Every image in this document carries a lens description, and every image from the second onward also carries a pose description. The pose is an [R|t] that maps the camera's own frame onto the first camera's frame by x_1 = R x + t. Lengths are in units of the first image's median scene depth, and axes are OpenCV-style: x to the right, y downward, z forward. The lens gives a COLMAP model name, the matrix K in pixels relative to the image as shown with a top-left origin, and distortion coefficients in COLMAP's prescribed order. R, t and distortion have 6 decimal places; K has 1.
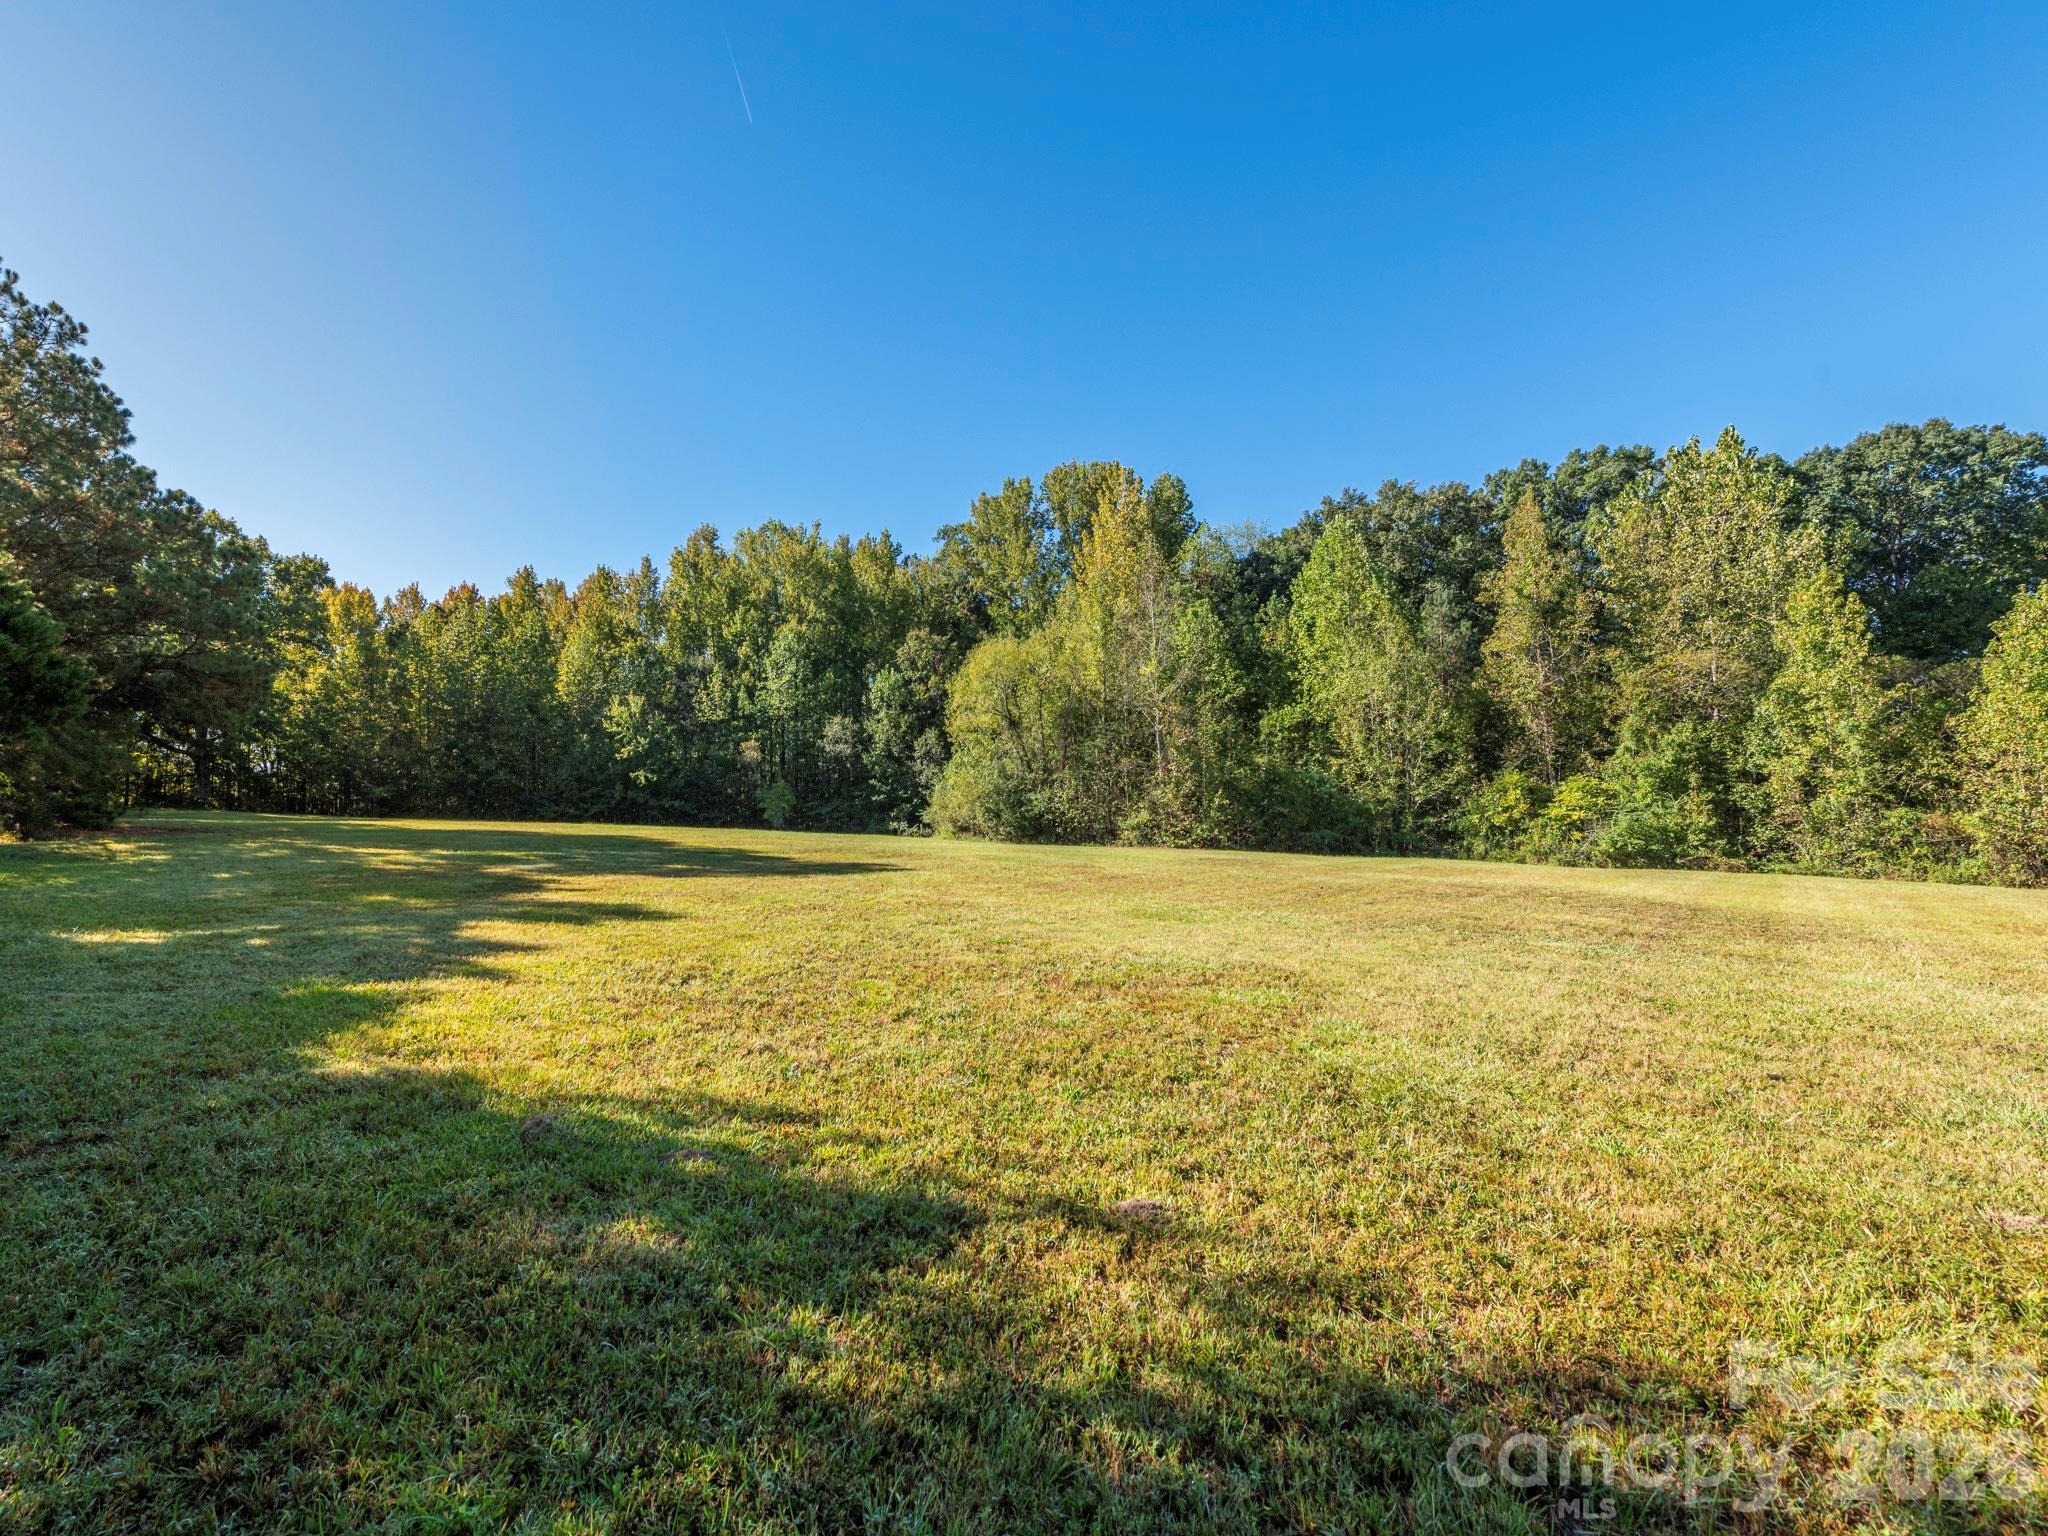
lens RADIAL K [[823.0, 0, 1024.3], [0, 823.0, 768.5], [0, 0, 1]] dist [-0.000762, -0.000149]
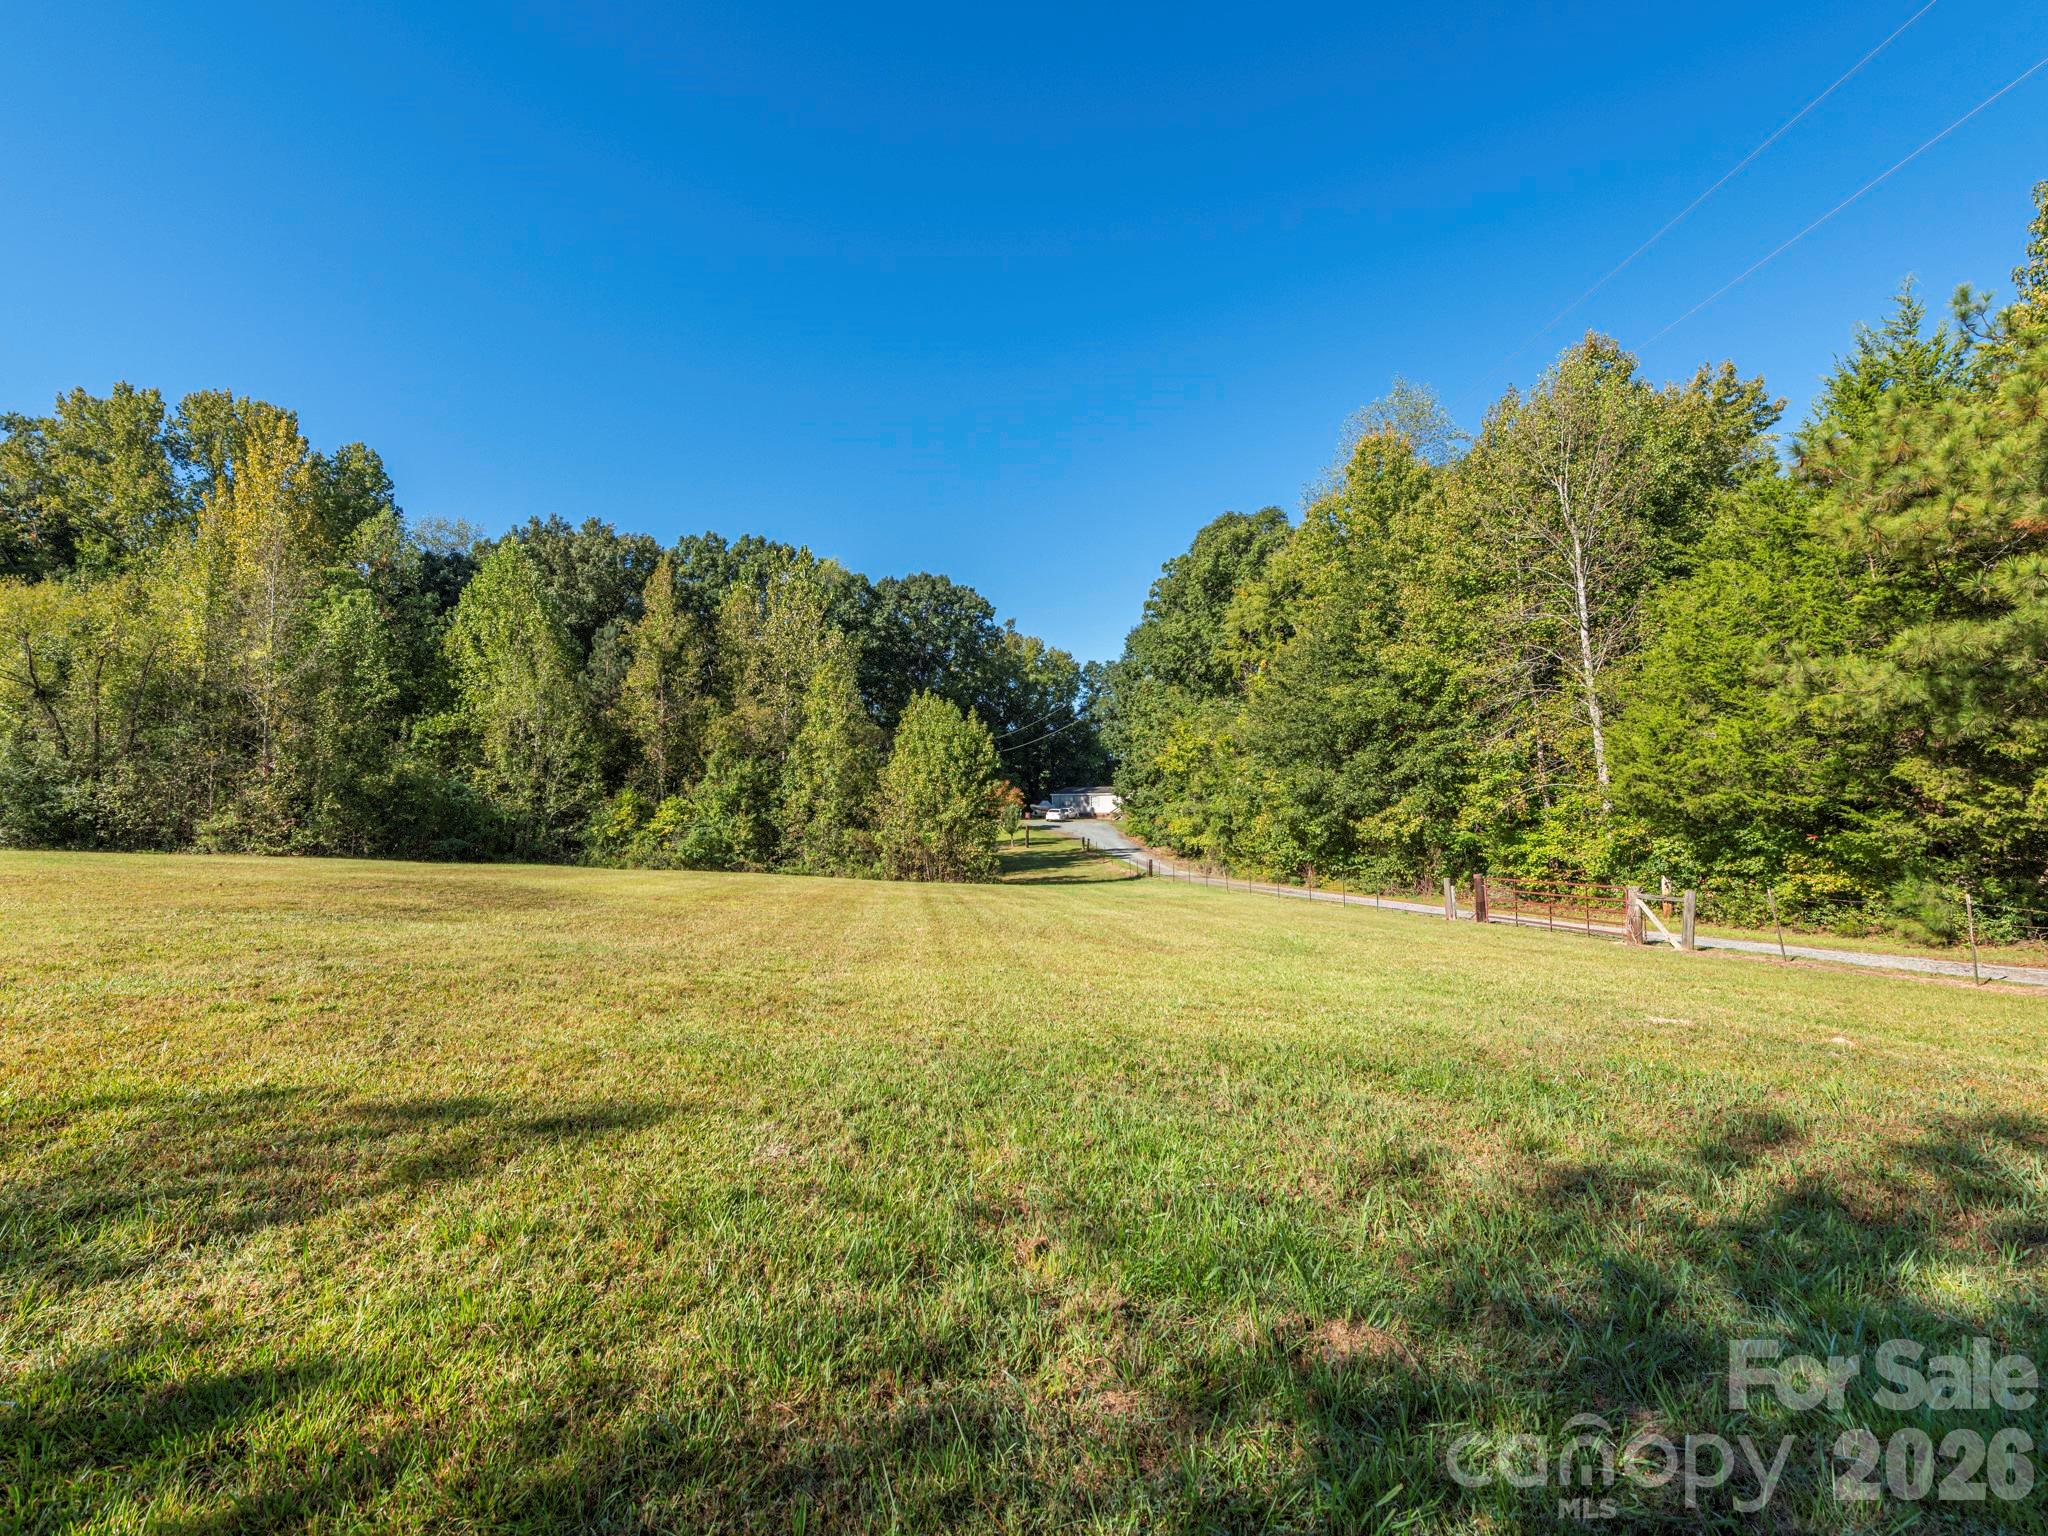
lens RADIAL K [[823.0, 0, 1023.9], [0, 823.0, 769.3], [0, 0, 1]] dist [-0.000762, -0.000149]
pose [[0.755169, 0.074752, 0.651254, 0.233532], [-0.060541, 0.997184, -0.044257, -0.007971], [-0.652729, -0.006006, 0.757568, -0.233760]]
